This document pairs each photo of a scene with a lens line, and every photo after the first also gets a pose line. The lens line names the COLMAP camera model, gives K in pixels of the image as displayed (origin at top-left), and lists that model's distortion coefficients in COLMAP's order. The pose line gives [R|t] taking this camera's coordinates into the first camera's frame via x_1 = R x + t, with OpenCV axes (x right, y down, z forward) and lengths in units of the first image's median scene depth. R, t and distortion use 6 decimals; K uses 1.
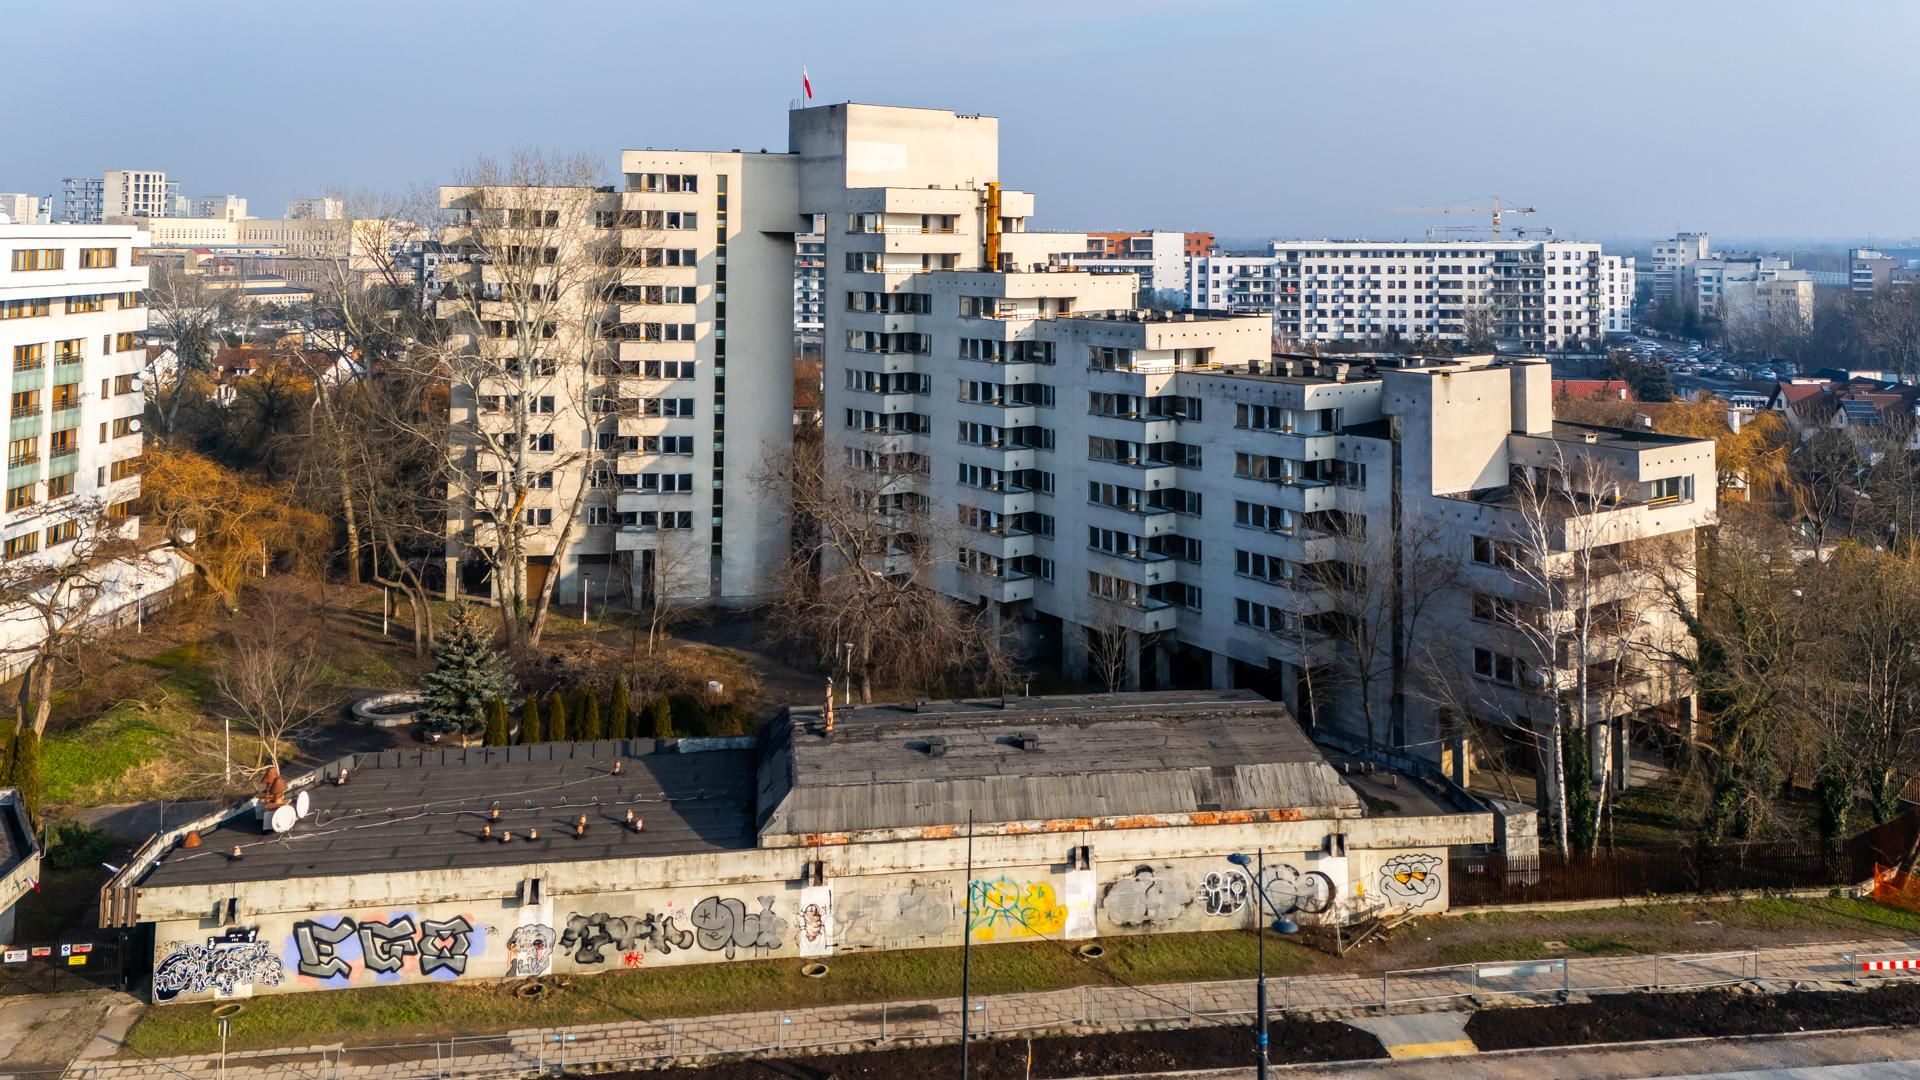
lens RADIAL K [[1510.9, 0, 1004.3], [0, 1510.9, 176.3], [0, 0, 1]] dist [0.035067, -0.012050]
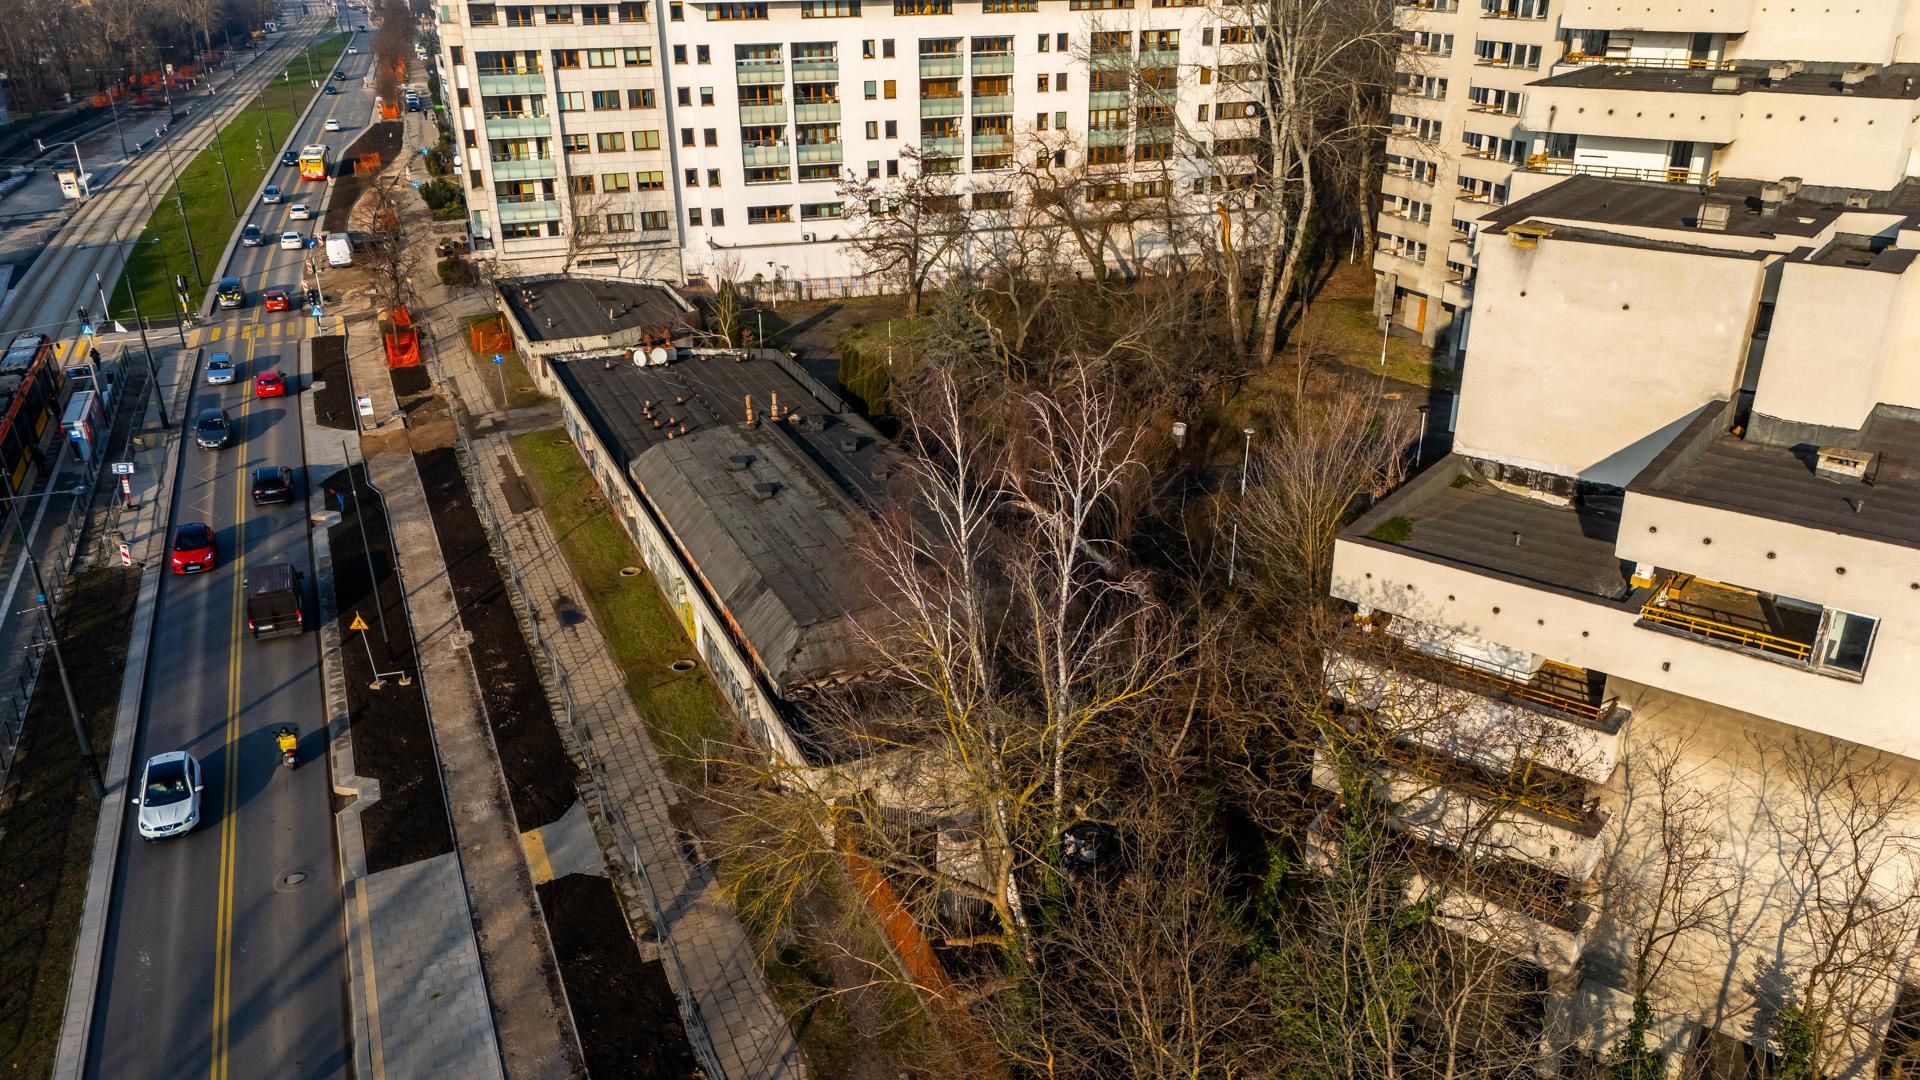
lens RADIAL K [[1397.2, 0, 962.3], [0, 1397.2, 546.2], [0, 0, 1]] dist [0.094702, -0.107337]
pose [[0.260097, 0.375239, -0.889688, 0.634669], [0.051906, 0.914635, 0.400935, 0.028296], [0.964186, -0.150463, 0.218417, 0.652383]]
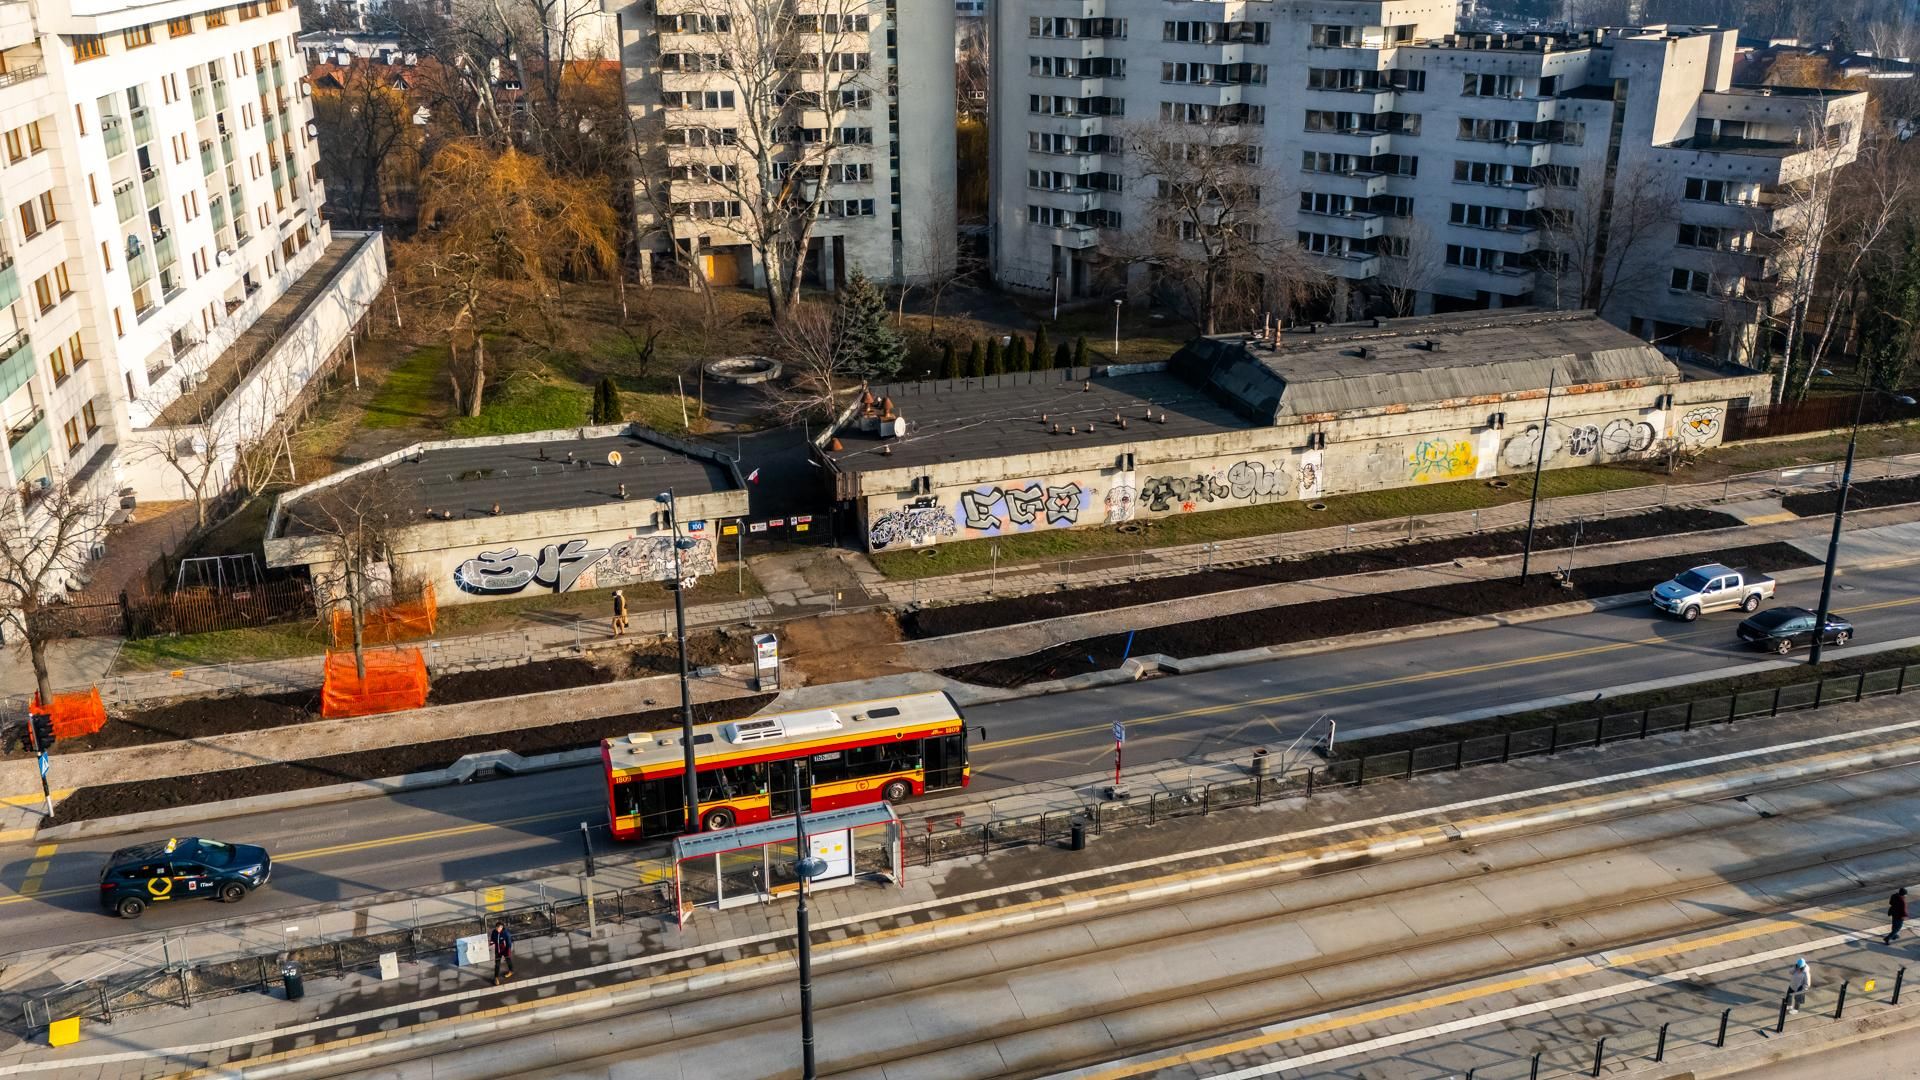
lens RADIAL K [[1572.0, 0, 992.5], [0, 1572.0, 497.4], [0, 0, 1]] dist [0.128293, -0.313455]
pose [[0.986363, -0.065914, 0.150806, -0.395904], [0.003439, 0.924353, 0.381523, -0.011317], [-0.164546, -0.375802, 0.911975, -0.139090]]
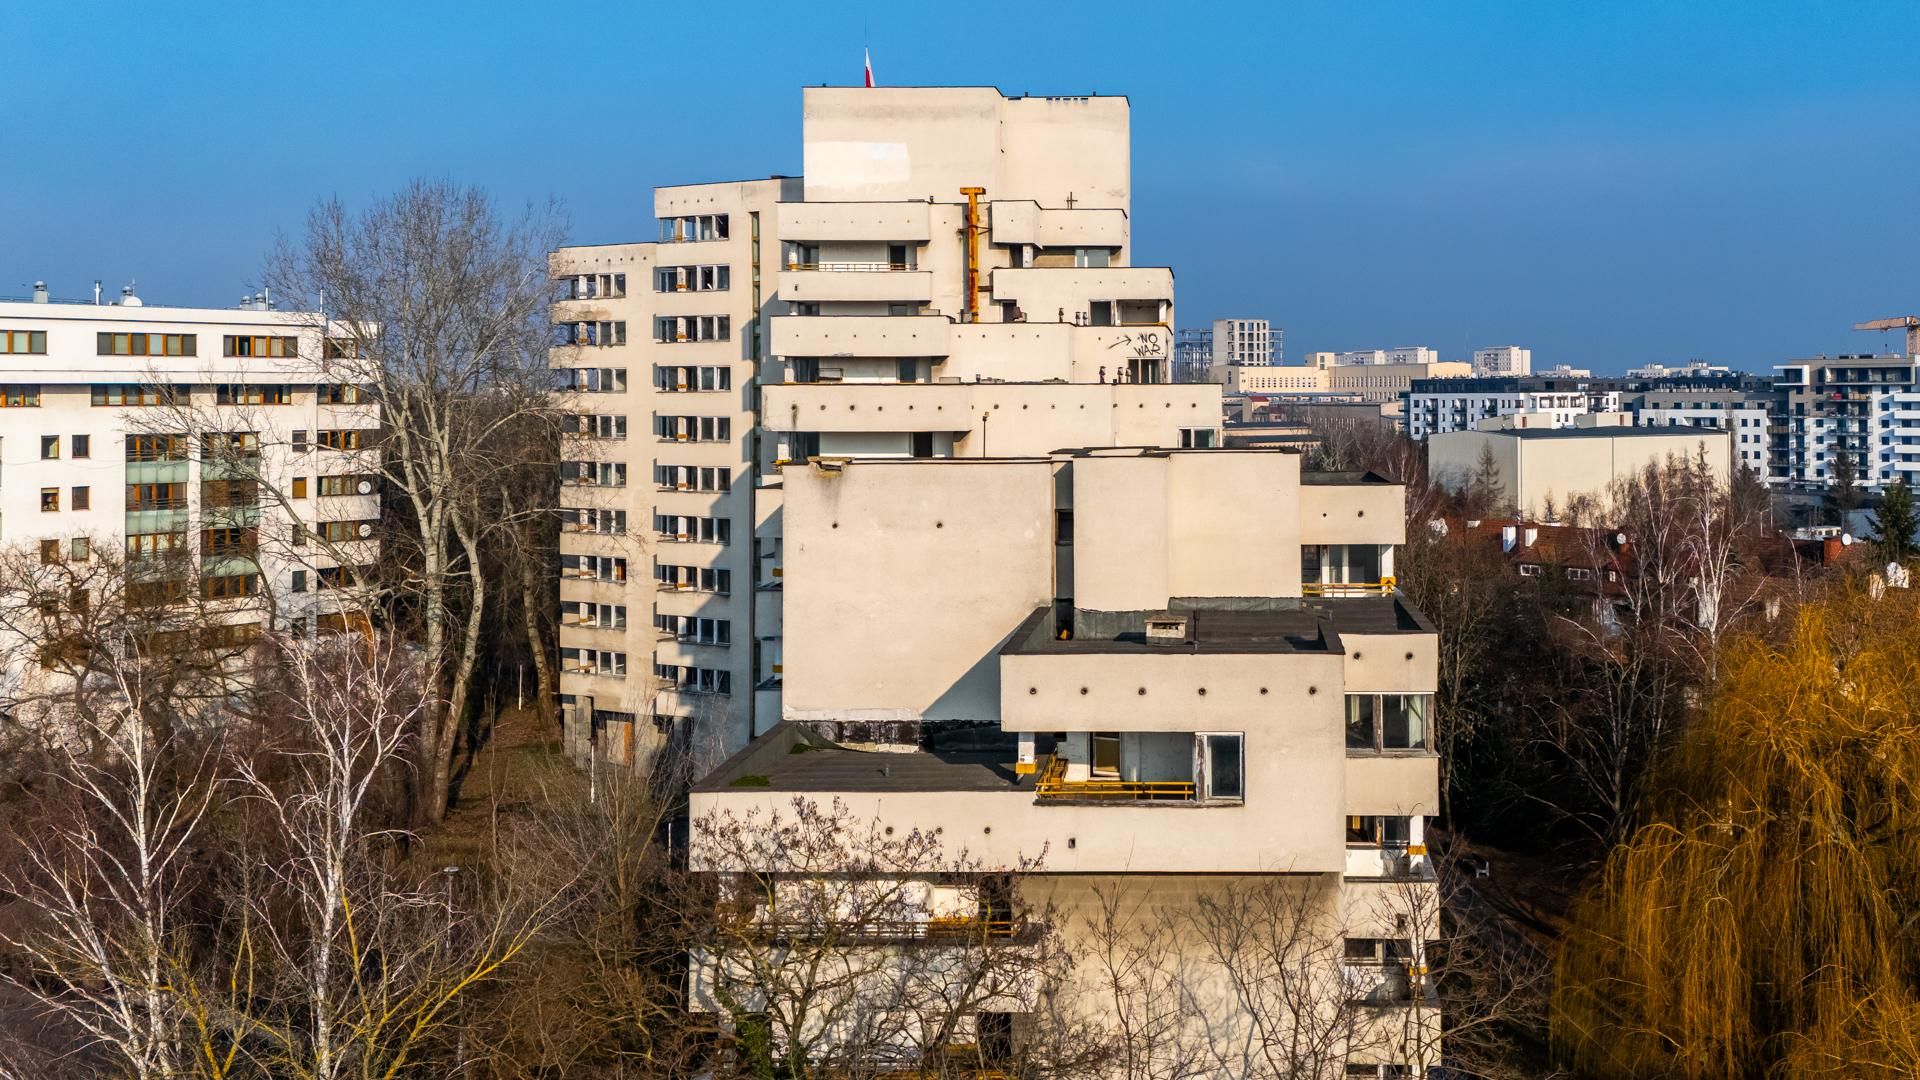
lens RADIAL K [[1788.9, 0, 1172.7], [0, 1788.9, 386.8], [0, 0, 1]] dist [0.081955, -0.101849]
pose [[0.787312, -0.014596, -0.616382, 0.652411], [0.035395, 0.999141, 0.021550, 0.093203], [0.615538, -0.038783, 0.787152, 0.586035]]
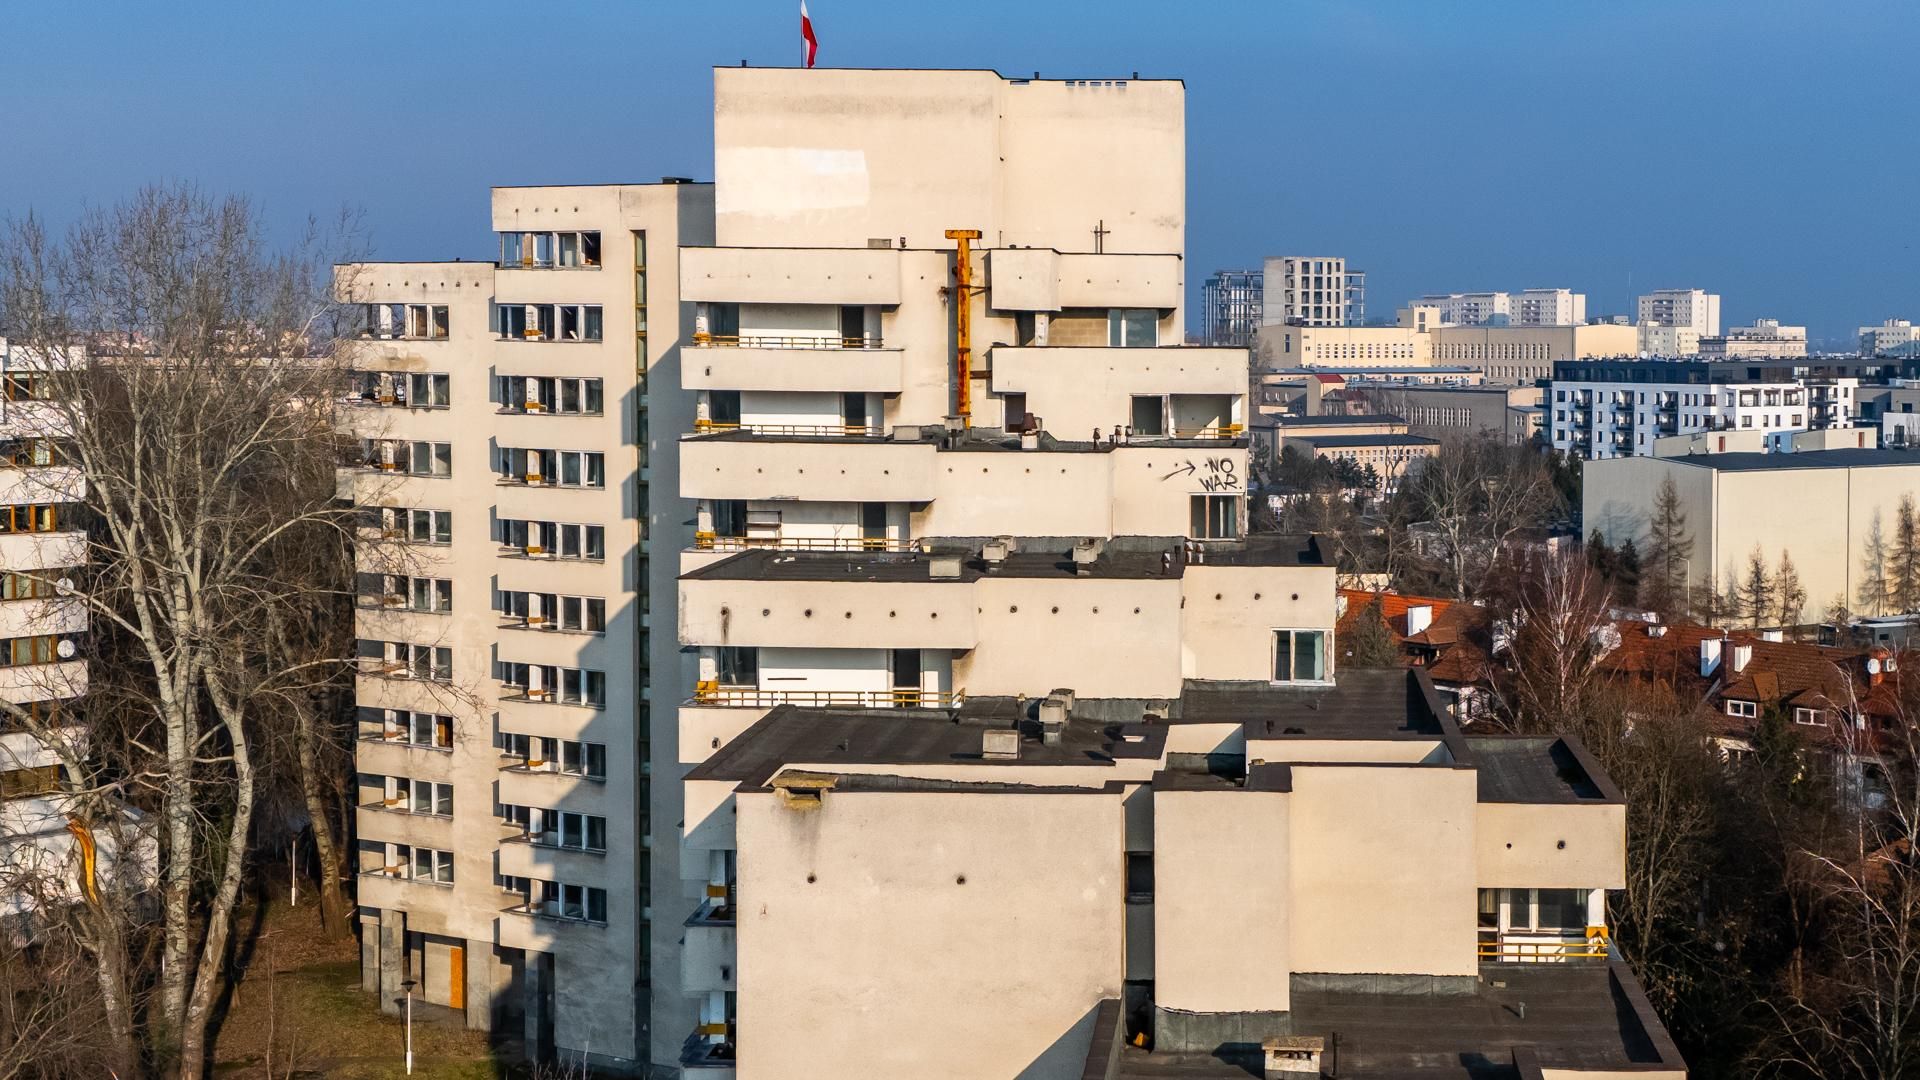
lens RADIAL K [[2578.6, 0, 1155.4], [0, 2578.6, 498.0], [0, 0, 1]] dist [0.145992, -0.023004]
pose [[0.777454, 0.032909, -0.628078, 0.635501], [0.026731, 0.995999, 0.085274, 0.024065], [0.628371, -0.083086, 0.773464, 0.578595]]
